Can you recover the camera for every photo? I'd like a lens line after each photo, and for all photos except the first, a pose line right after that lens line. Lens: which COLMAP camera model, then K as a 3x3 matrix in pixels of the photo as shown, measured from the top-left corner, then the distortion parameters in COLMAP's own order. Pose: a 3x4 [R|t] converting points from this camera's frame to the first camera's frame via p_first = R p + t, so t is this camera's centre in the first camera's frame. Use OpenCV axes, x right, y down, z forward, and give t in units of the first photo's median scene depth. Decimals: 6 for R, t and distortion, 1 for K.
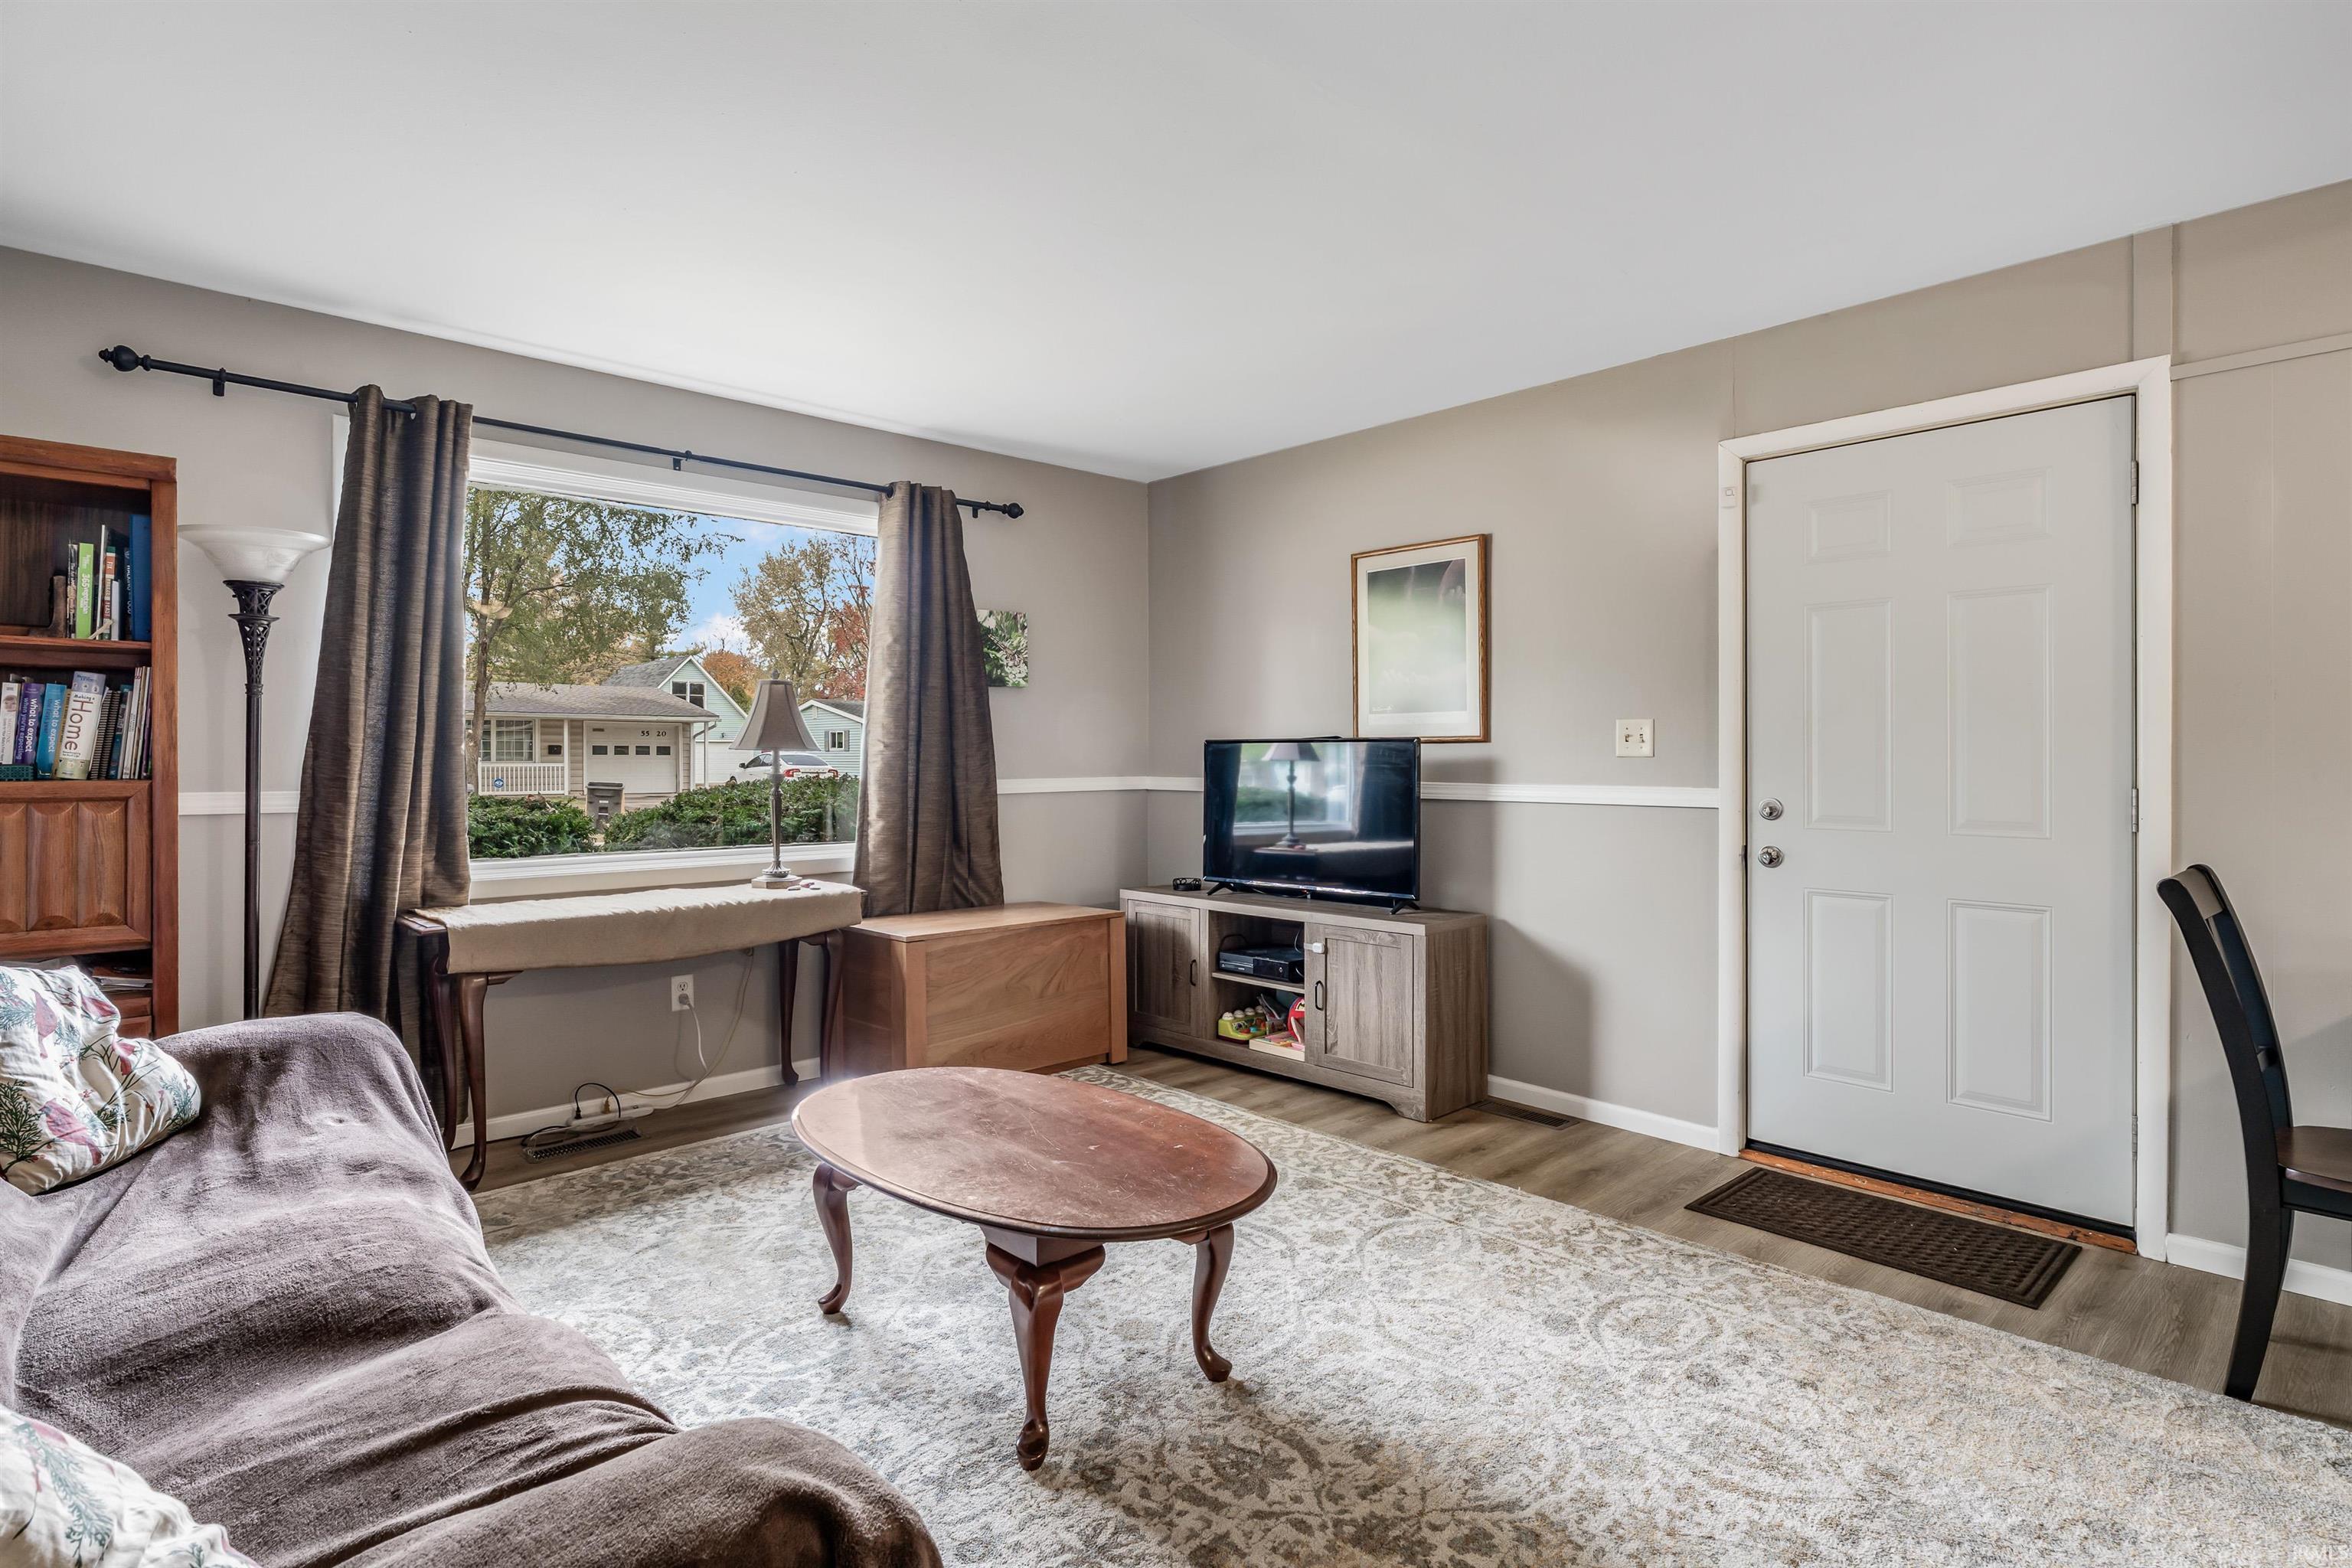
lens RADIAL K [[1196.7, 0, 1167.4], [0, 1196.7, 757.3], [0, 0, 1]] dist [0.002607, 0.000934]
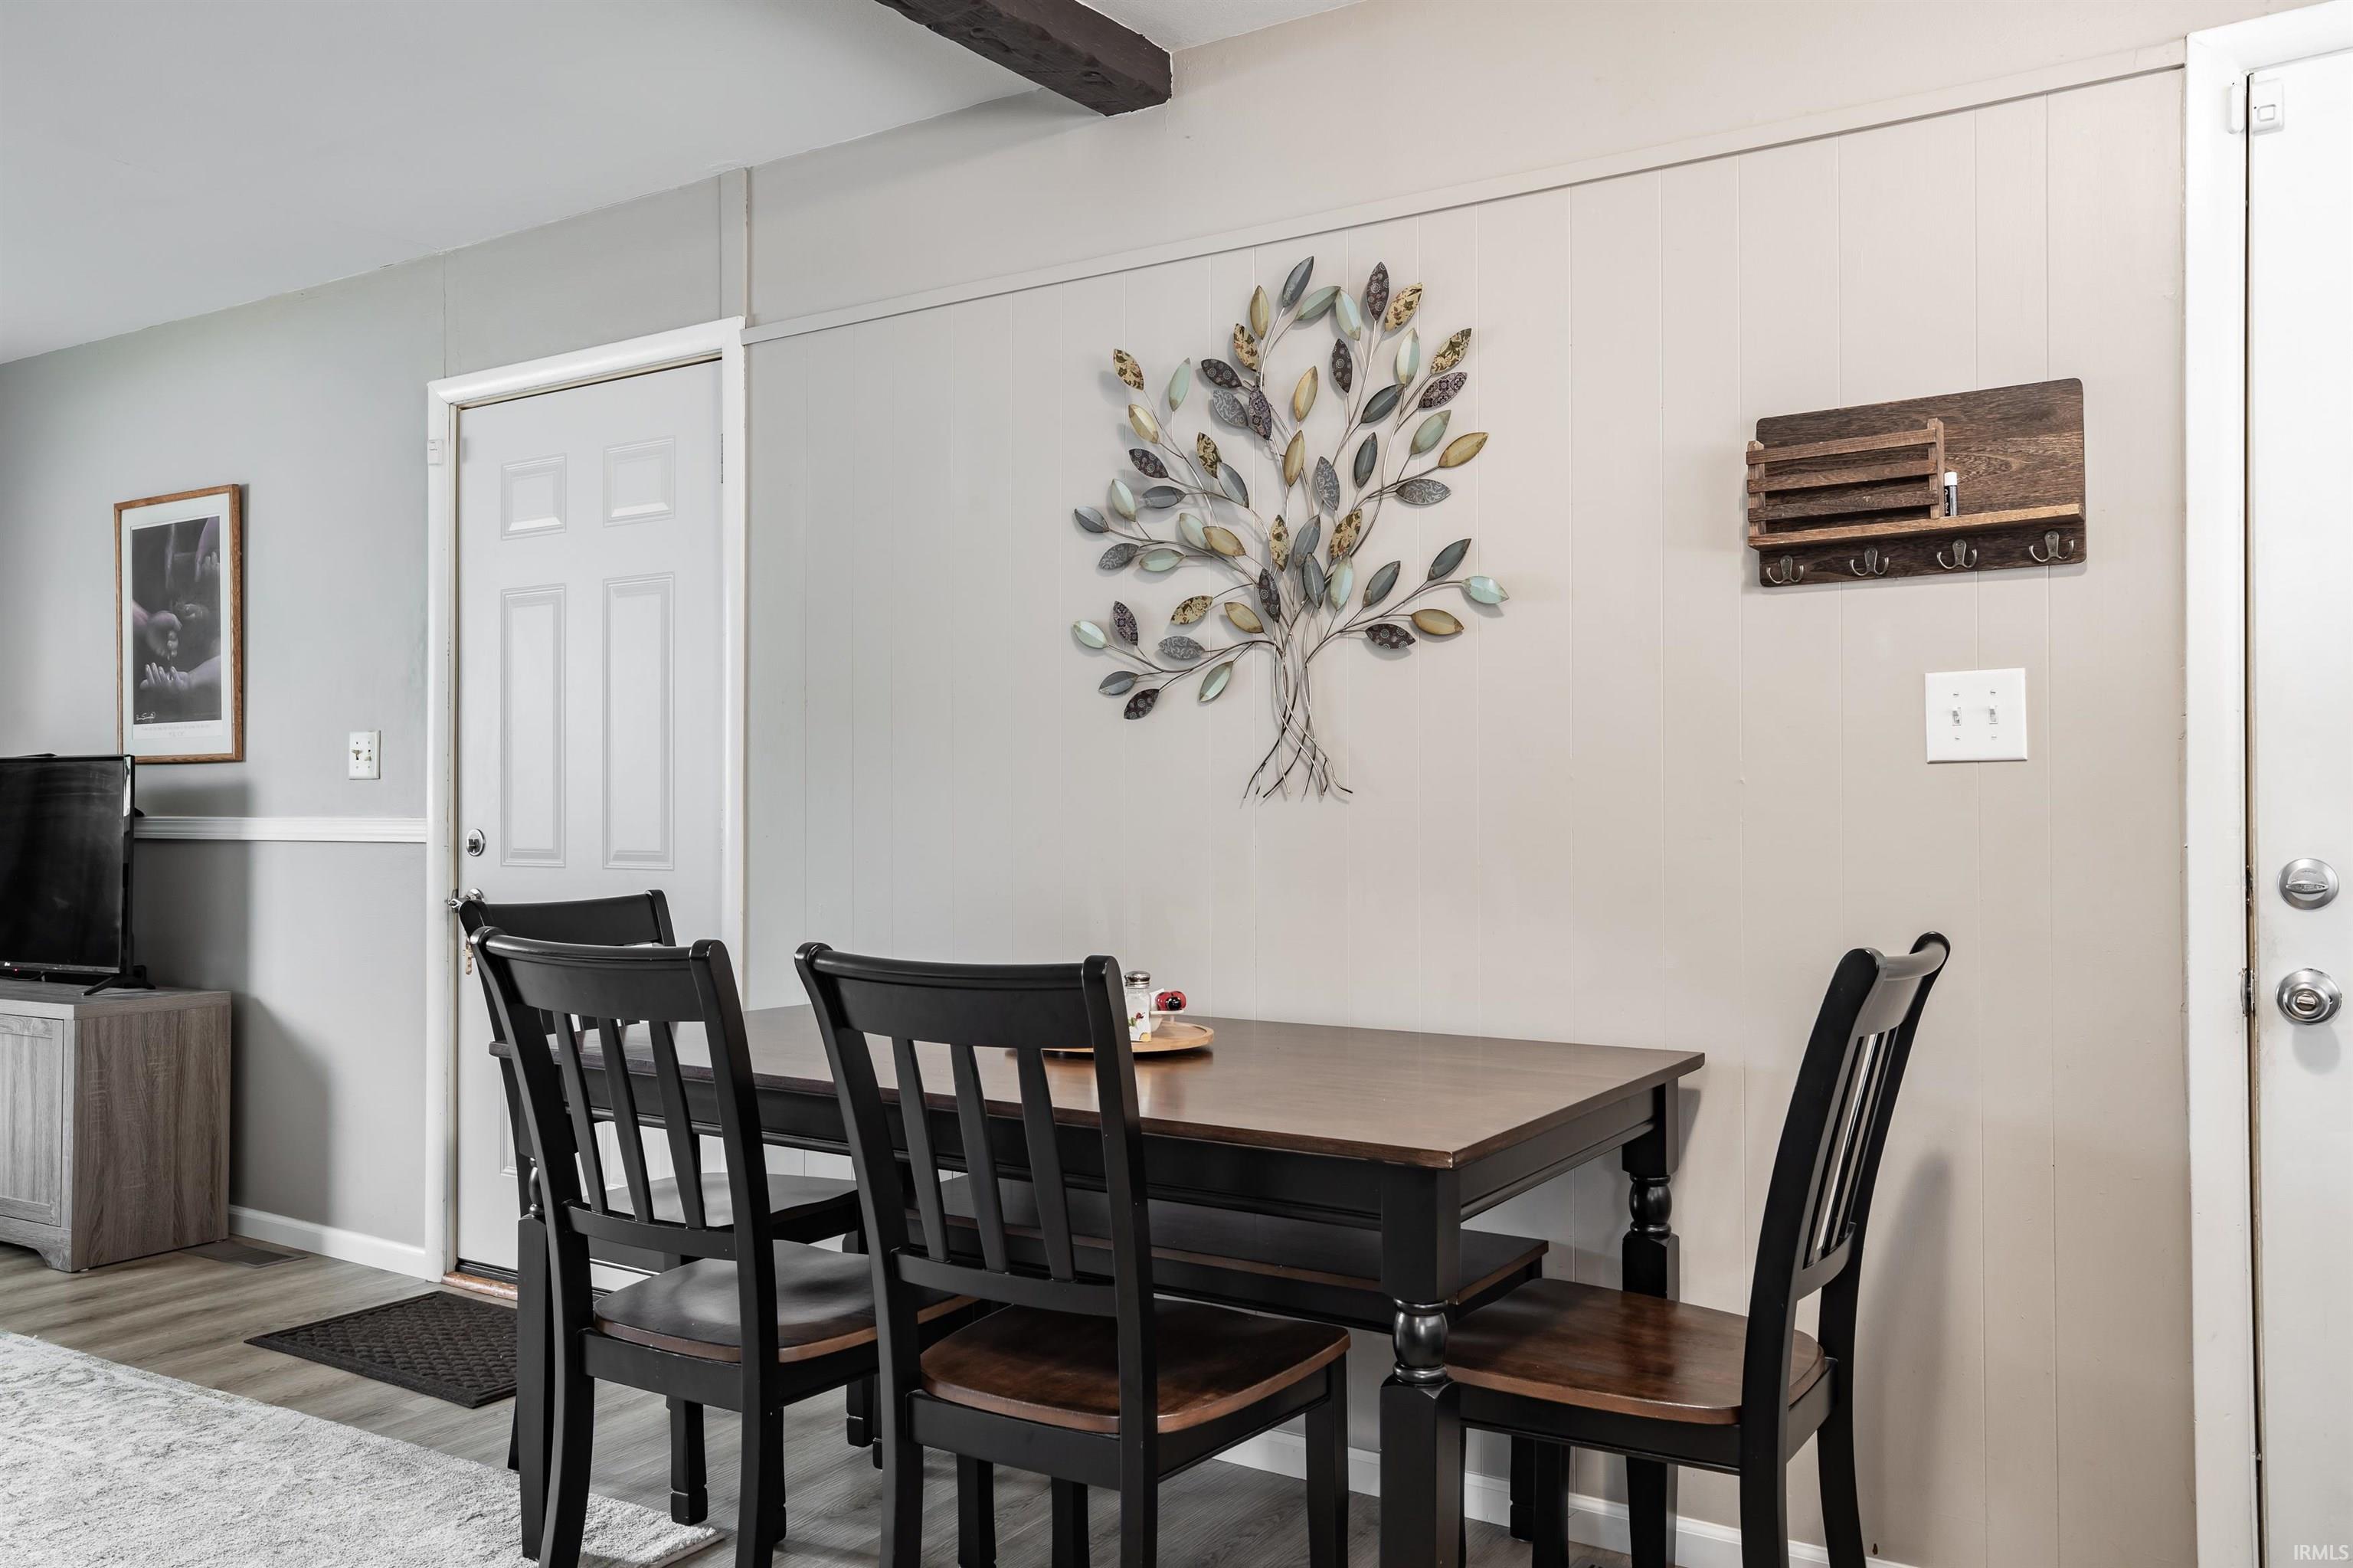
lens RADIAL K [[1794.6, 0, 1176.5], [0, 1794.6, 784.0], [0, 0, 1]] dist [0.004388, 0.003665]
pose [[0.966150, 0.001432, 0.257978, 0.637325], [0.003012, 0.999854, -0.016828, 0.025662], [-0.257965, 0.017035, 0.966004, -0.278546]]
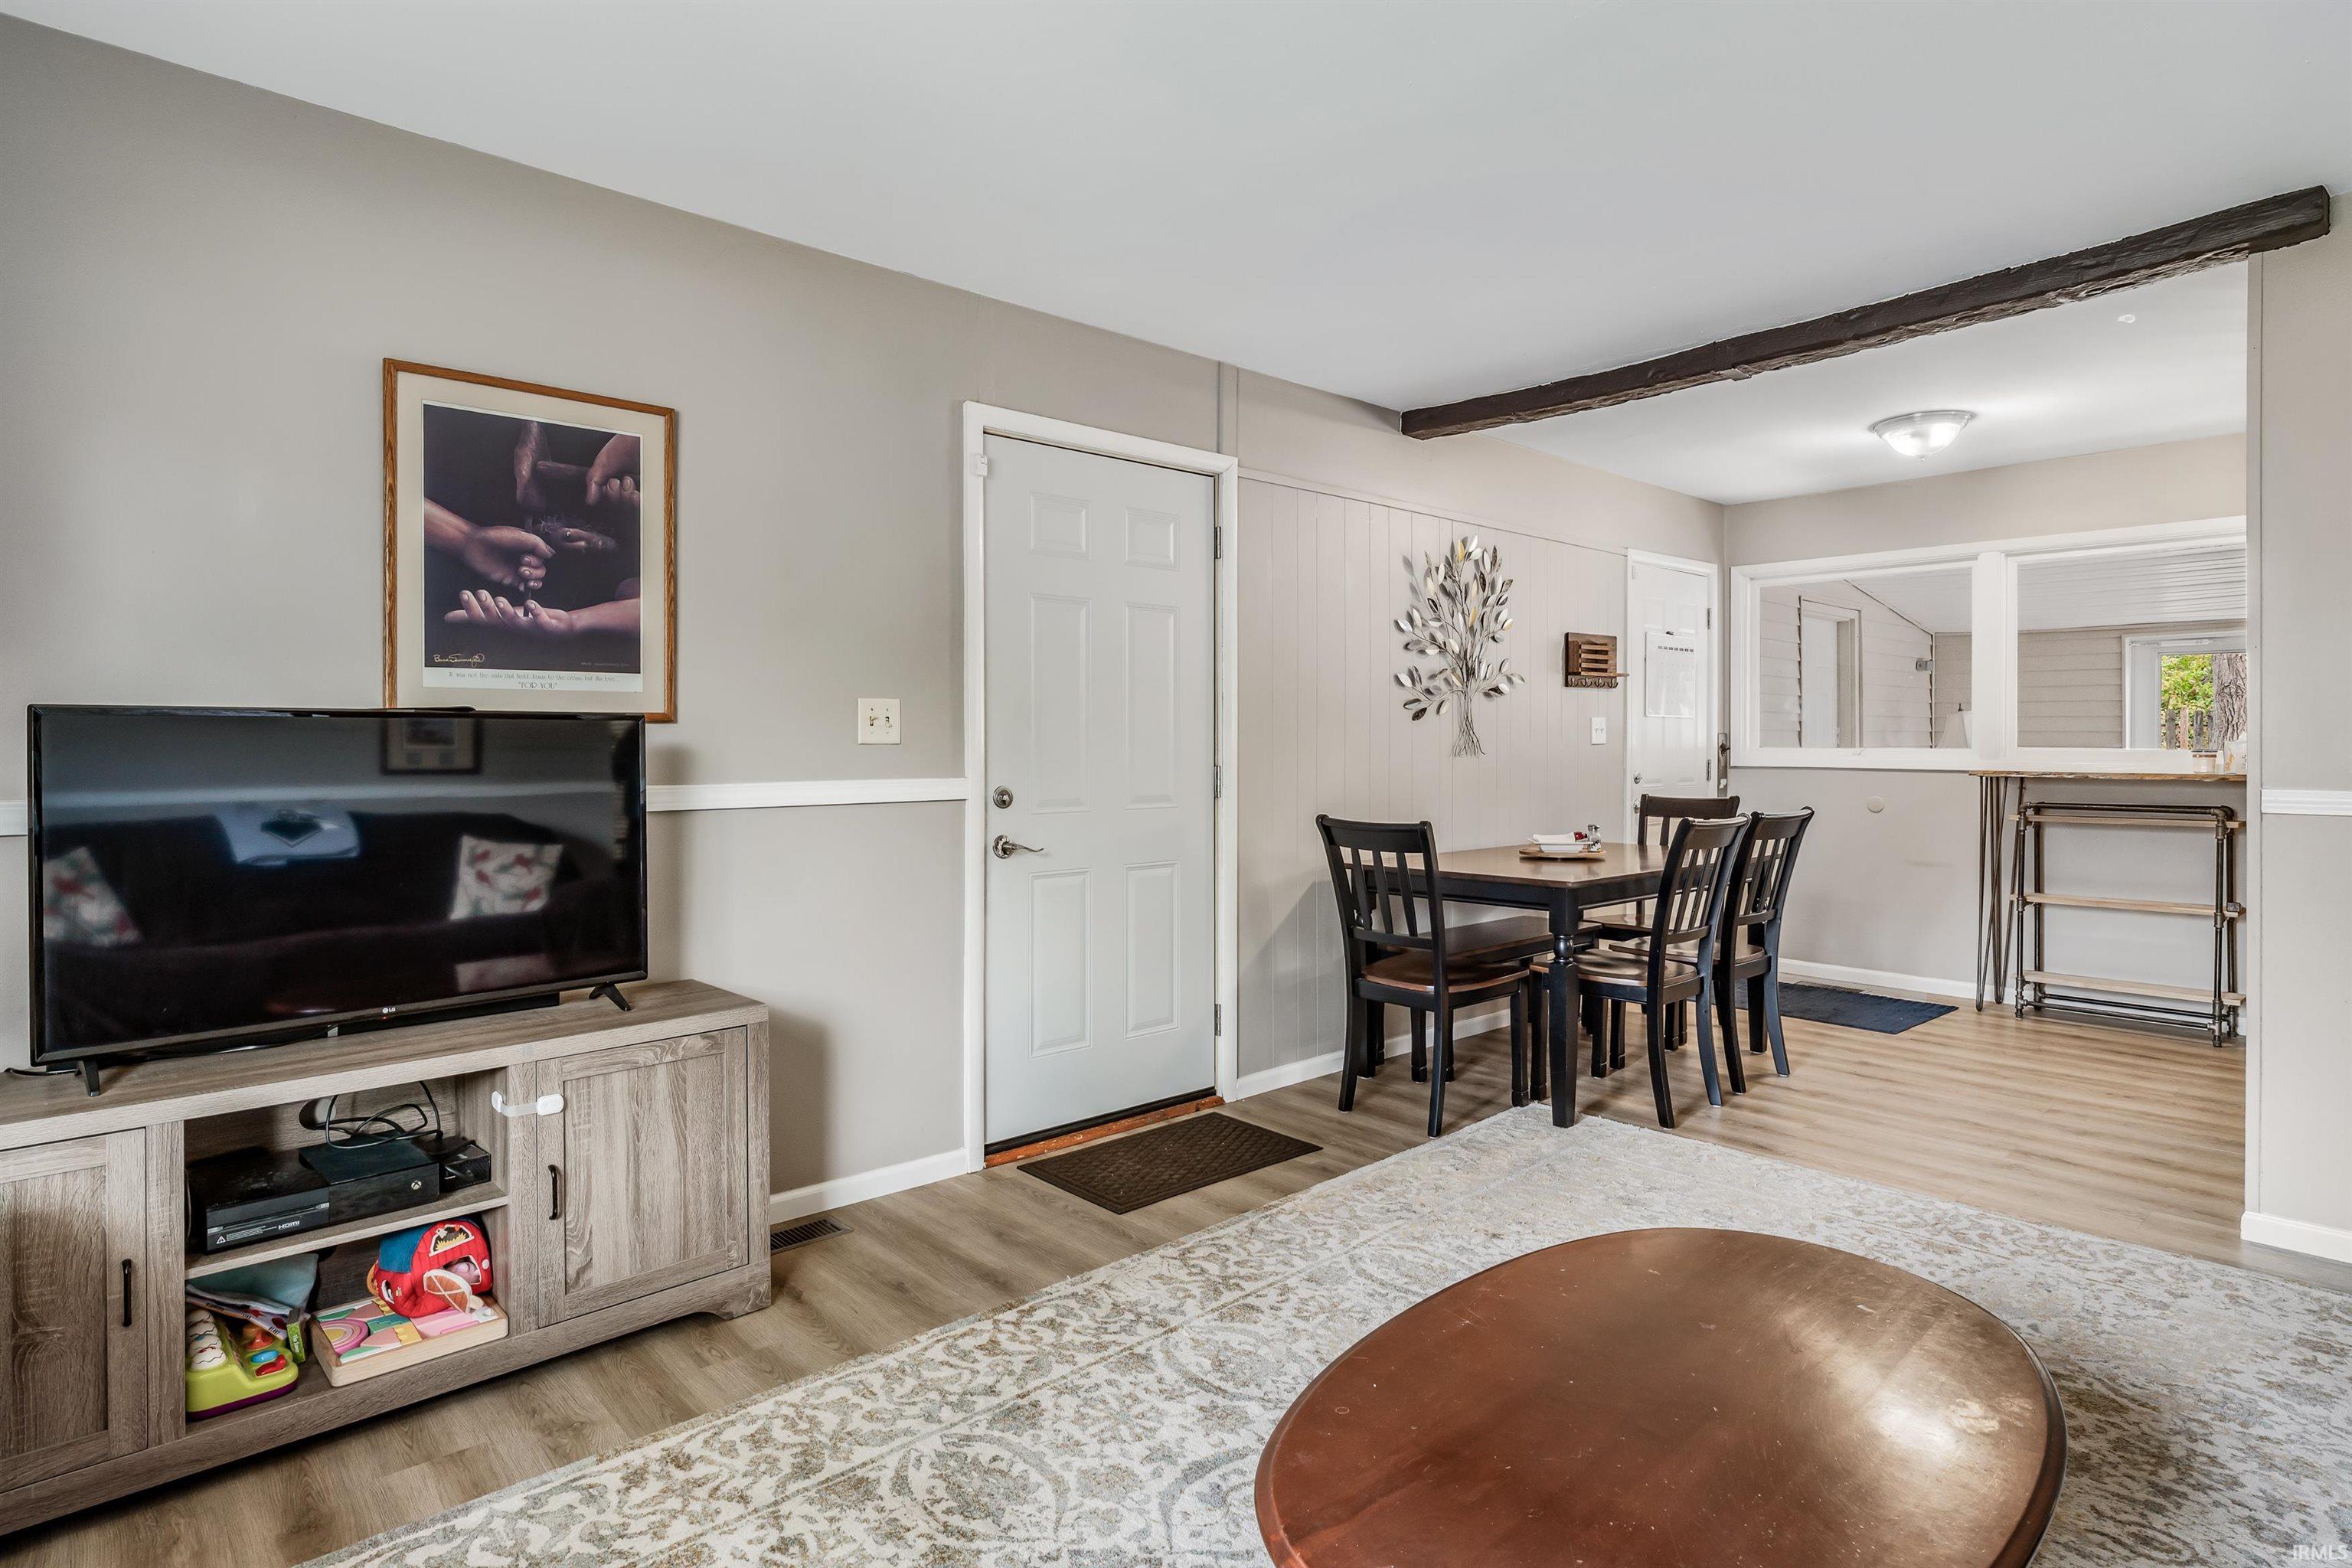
lens RADIAL K [[1247.9, 0, 1170.0], [0, 1247.9, 736.1], [0, 0, 1]] dist [-0.005799, -0.000872]
pose [[0.008532, 0.001694, 0.999962, -0.498882], [0.003164, 0.999994, -0.001721, -0.003659], [-0.999959, 0.003178, 0.008527, 0.839574]]
